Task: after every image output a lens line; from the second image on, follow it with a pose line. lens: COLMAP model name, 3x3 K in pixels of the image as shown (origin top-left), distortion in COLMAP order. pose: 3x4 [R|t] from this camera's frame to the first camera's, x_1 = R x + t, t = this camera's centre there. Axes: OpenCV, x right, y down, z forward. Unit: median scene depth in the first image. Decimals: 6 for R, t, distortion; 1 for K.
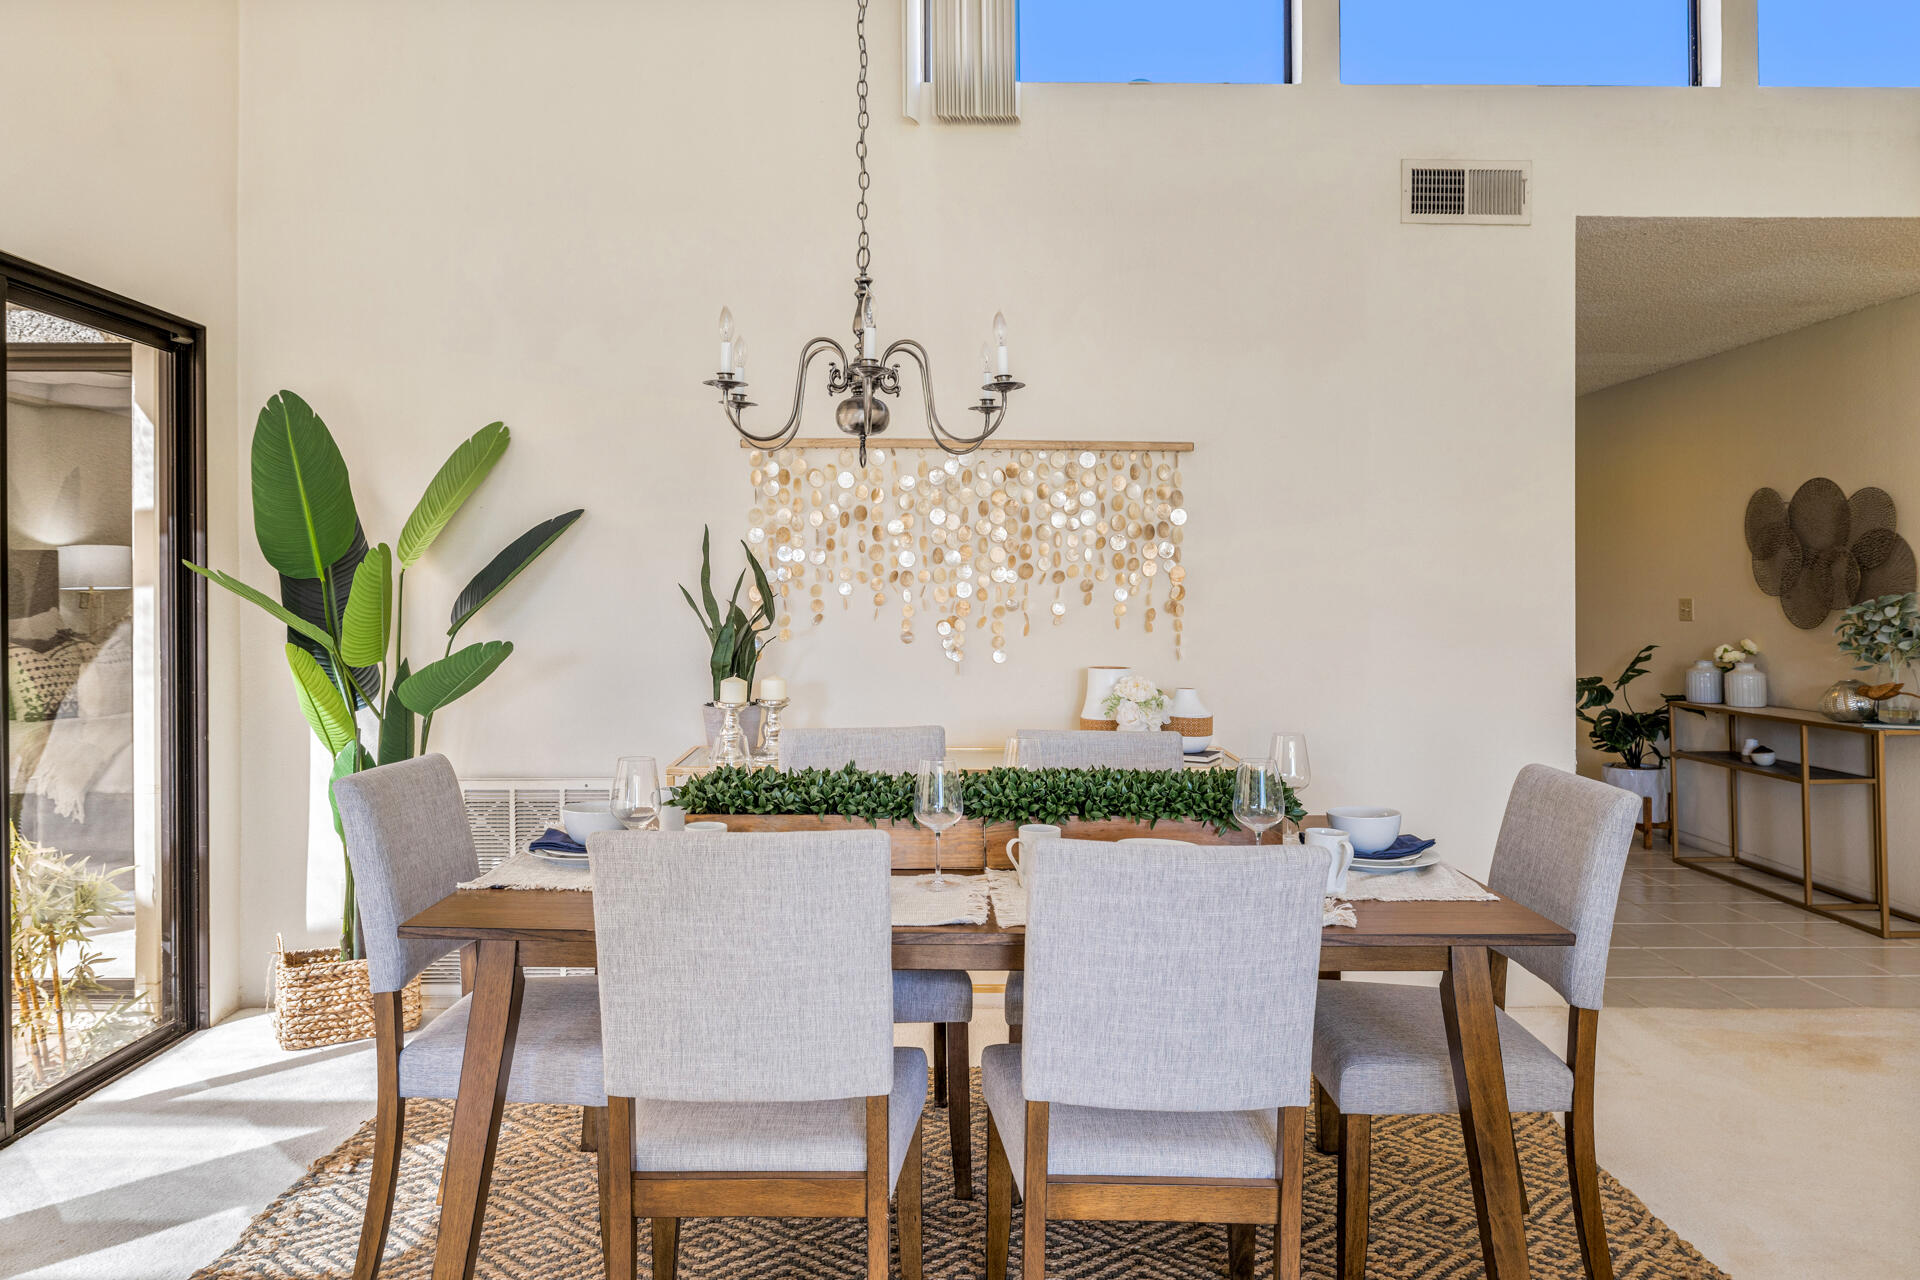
lens RADIAL K [[1261.8, 0, 943.7], [0, 1261.8, 595.5], [0, 0, 1]] dist [0.002397, 0.001882]
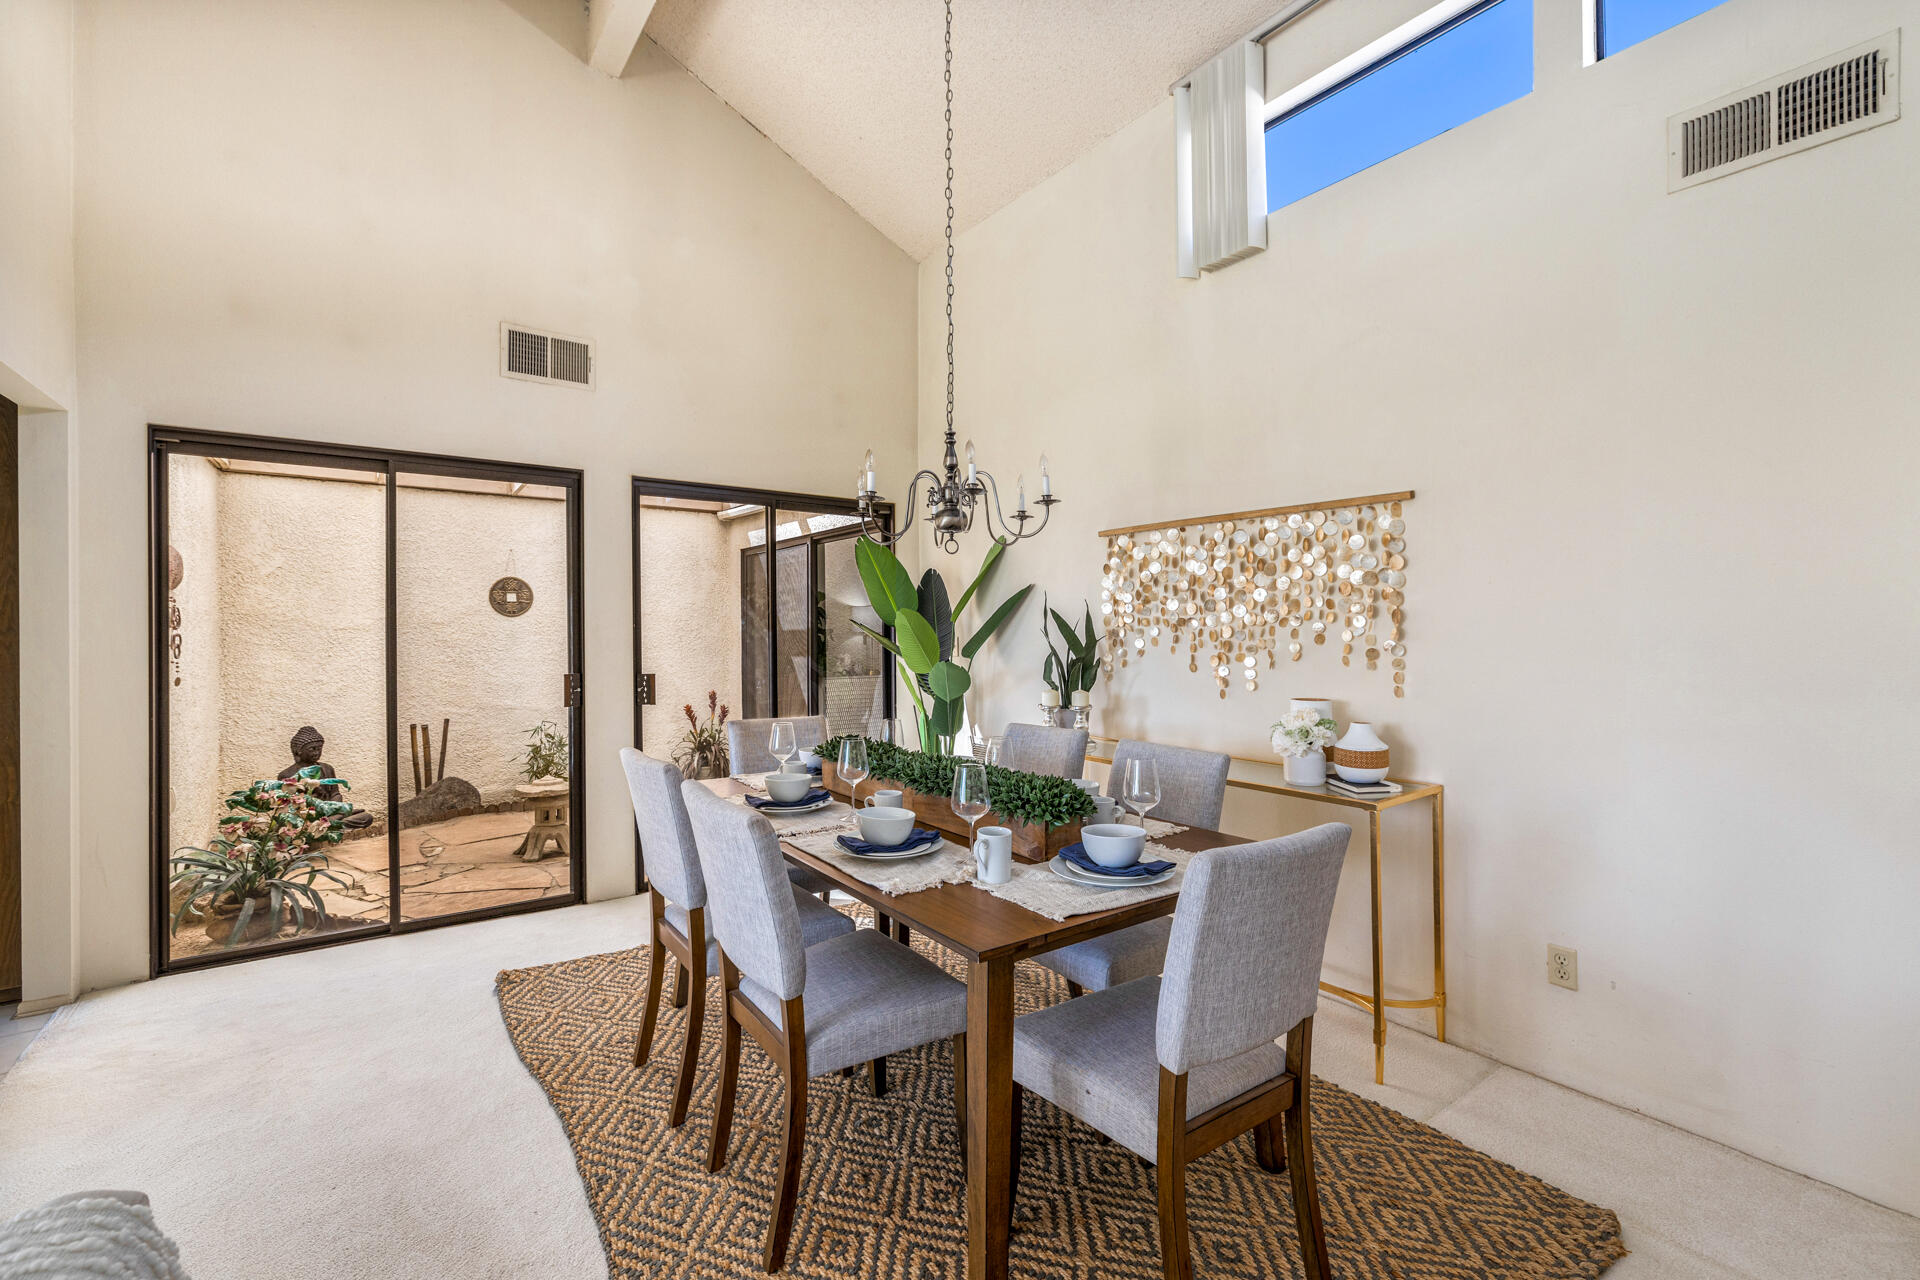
lens RADIAL K [[802.9, 0, 962.0], [0, 802.9, 631.4], [0, 0, 1]] dist [0.000554, -0.000046]
pose [[0.584655, -0.003018, -0.811277, 0.520133], [-0.003508, 0.999974, -0.006249, 0.001045], [0.811275, 0.006499, 0.584629, 0.307155]]
